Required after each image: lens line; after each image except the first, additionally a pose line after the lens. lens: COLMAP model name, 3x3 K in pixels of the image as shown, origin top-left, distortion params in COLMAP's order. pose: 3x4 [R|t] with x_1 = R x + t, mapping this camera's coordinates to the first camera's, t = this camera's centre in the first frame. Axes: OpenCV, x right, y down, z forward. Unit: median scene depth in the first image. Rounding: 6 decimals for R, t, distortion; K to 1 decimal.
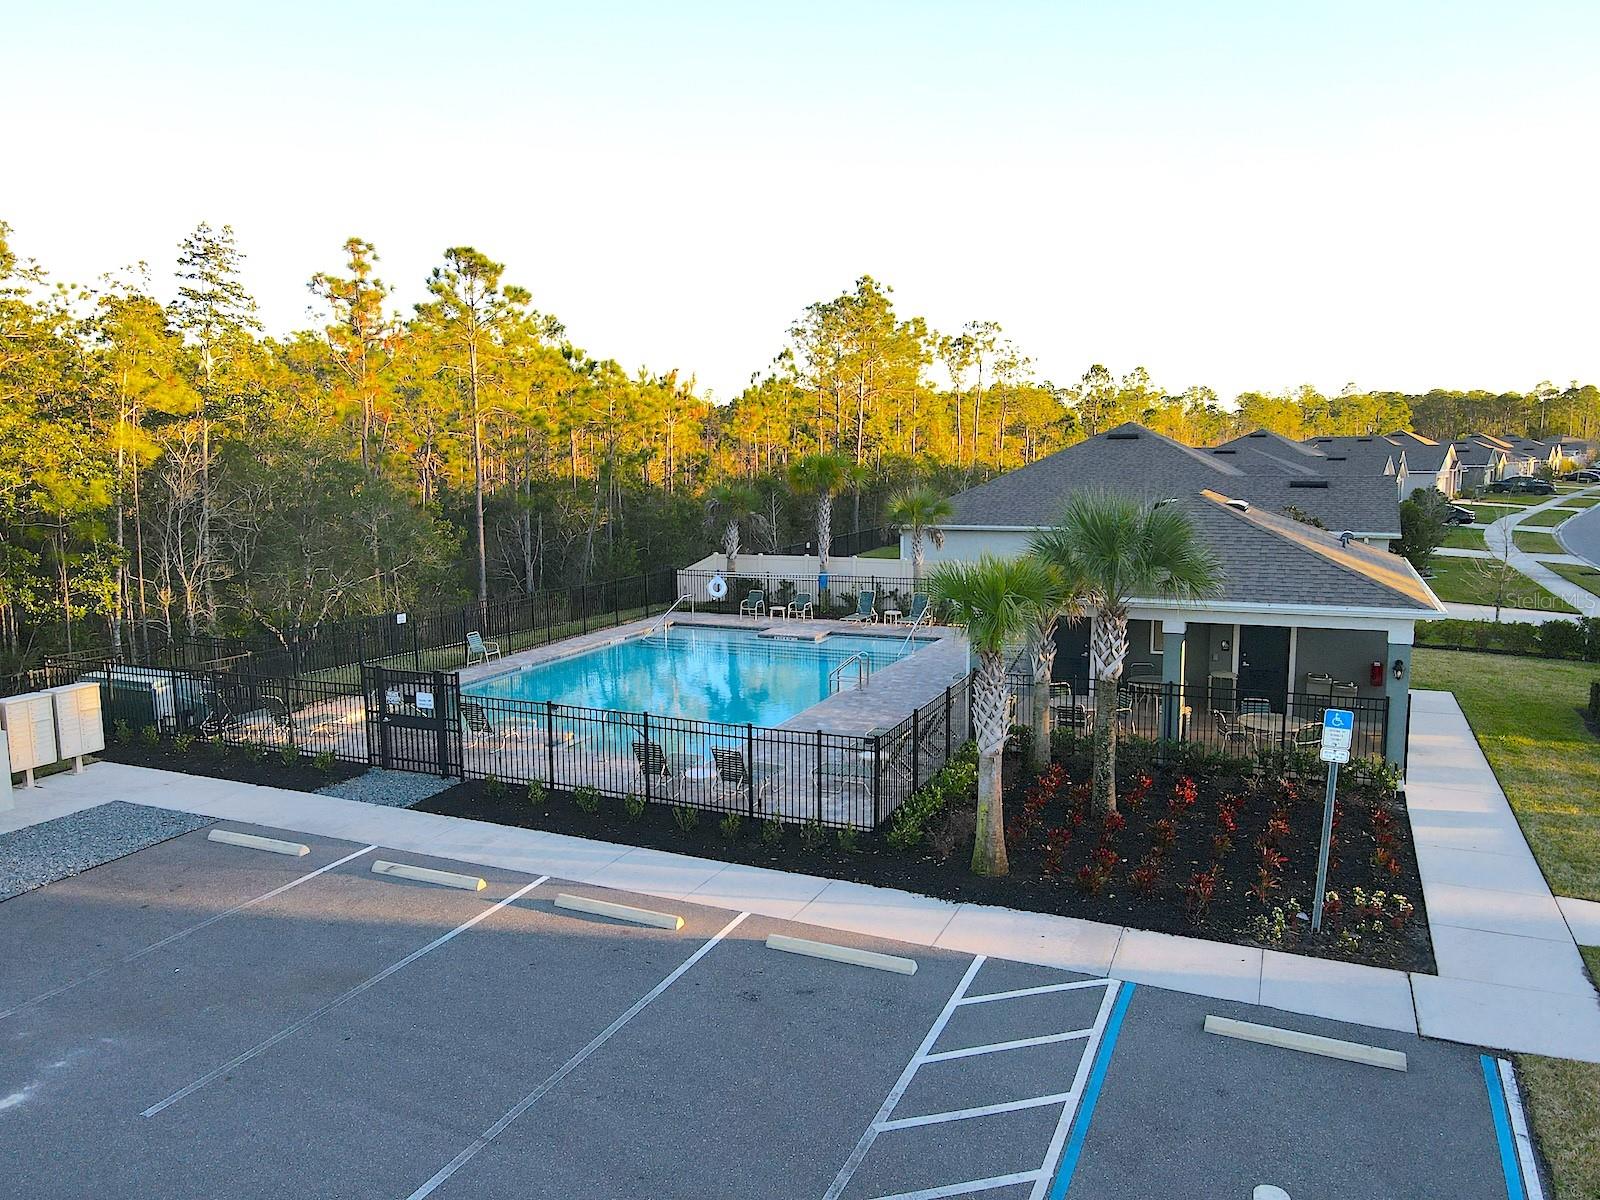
lens RADIAL K [[1168.5, 0, 800.0], [0, 1168.5, 600.0], [0, 0, 1]] dist [0.032625, -0.041352]
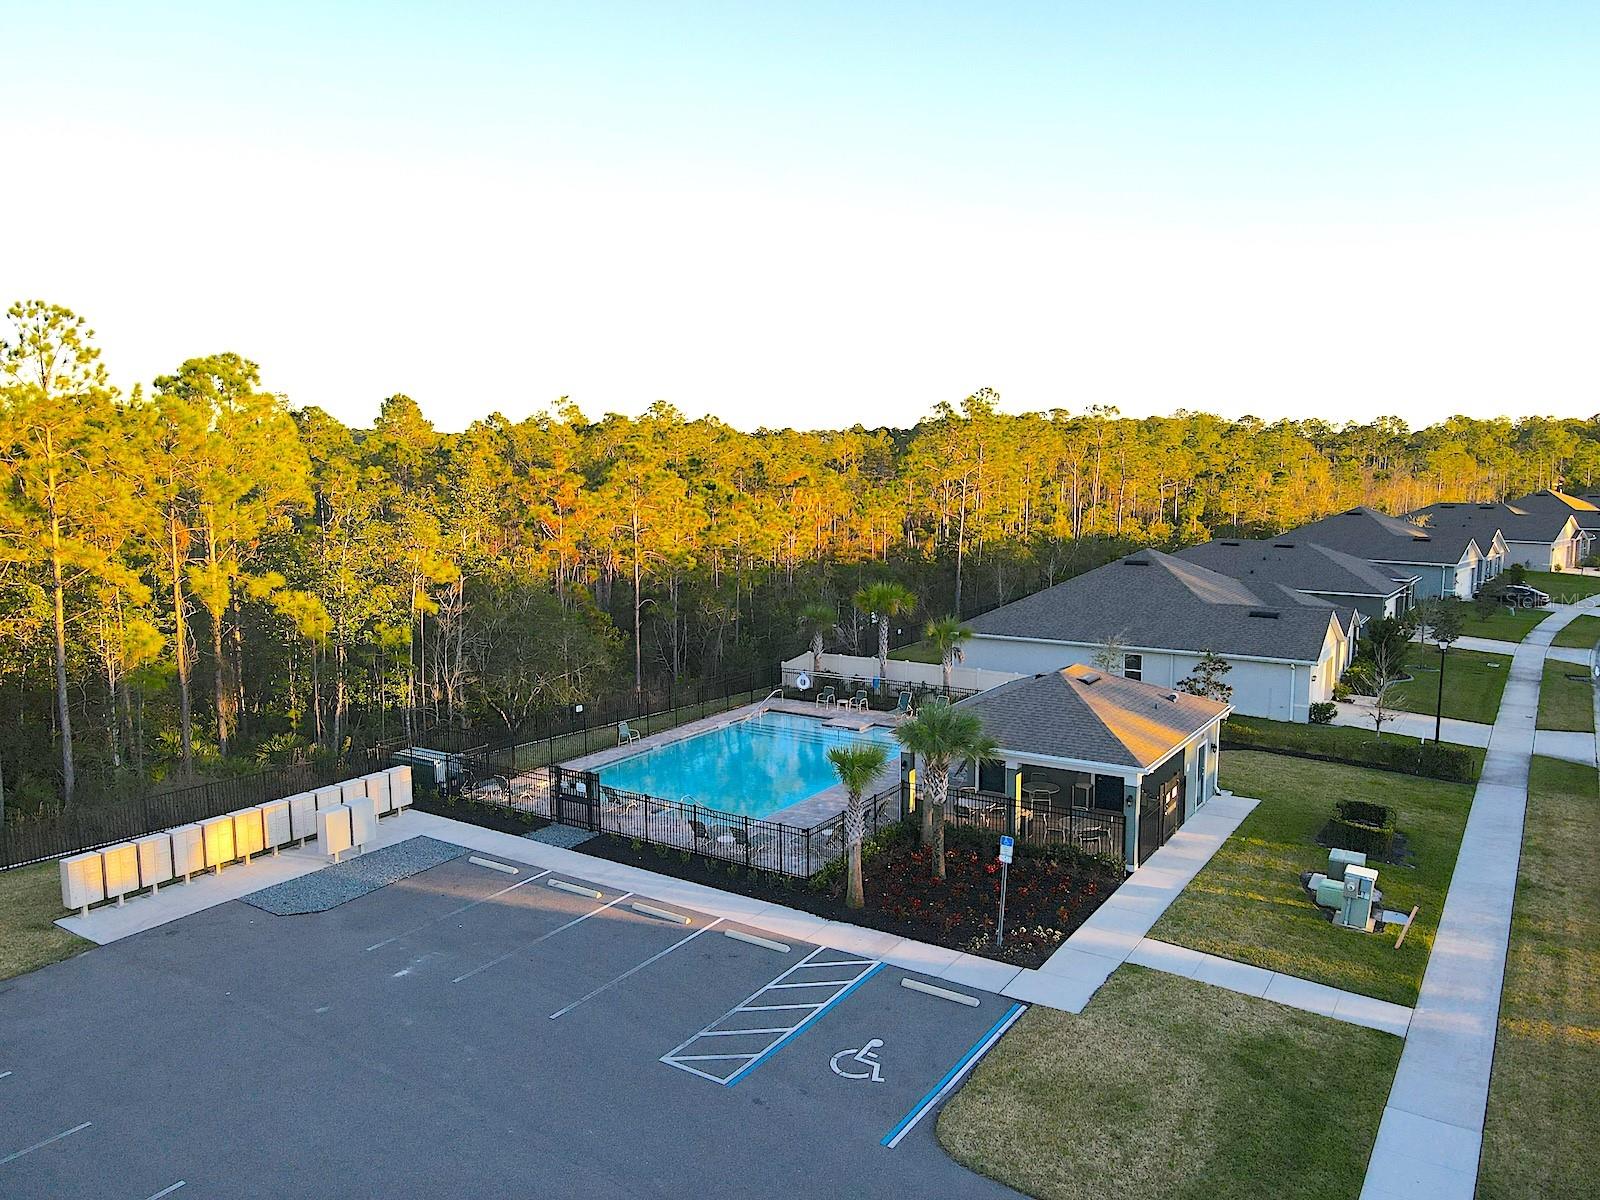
lens RADIAL K [[1174.6, 0, 809.8], [0, 1174.6, 589.6], [0, 0, 1]] dist [-0.009351, -0.001524]
pose [[0.987478, 0.024066, -0.155911, 0.295381], [-0.026322, 0.999576, -0.012419, -0.202632], [0.155546, 0.016367, 0.987693, -0.717017]]
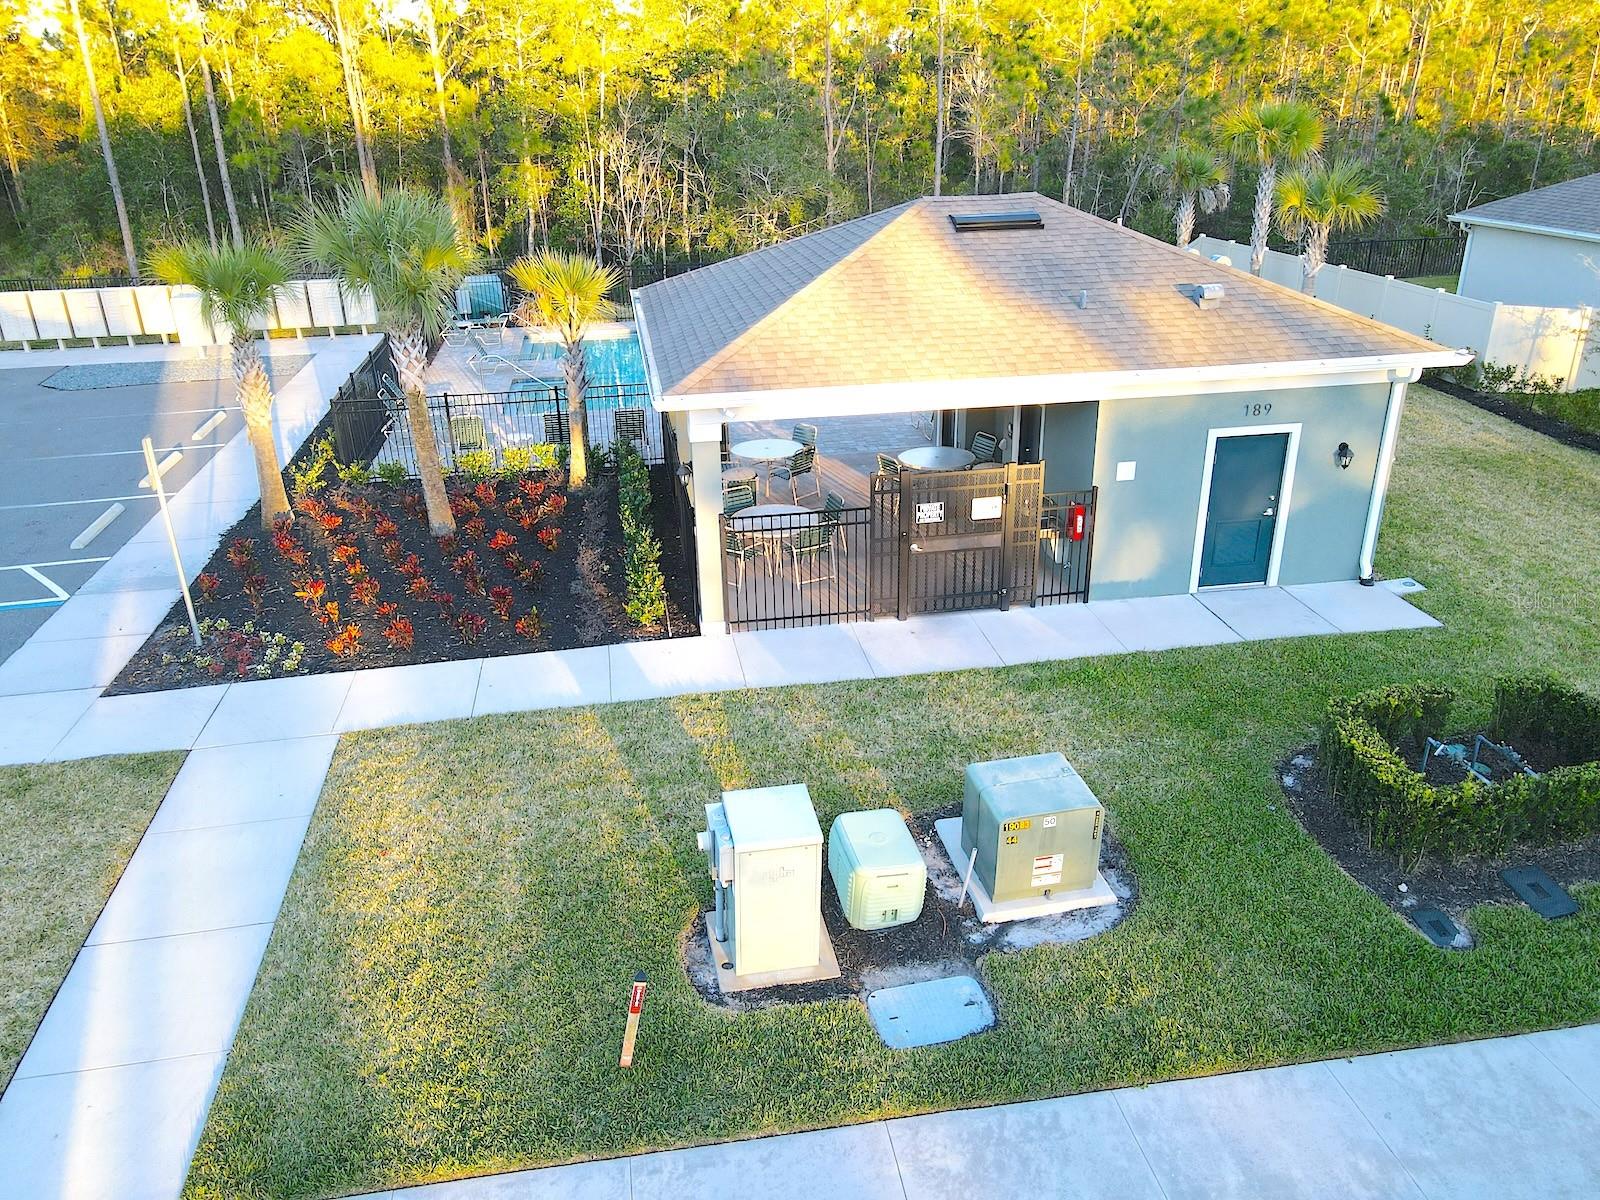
lens RADIAL K [[1171.5, 0, 775.5], [0, 1171.5, 597.3], [0, 0, 1]] dist [0.022652, -0.001522]
pose [[0.548153, 0.334519, -0.766567, 1.079538], [-0.097257, 0.935808, 0.338827, -0.120369], [0.830704, -0.111175, 0.545500, 0.604418]]
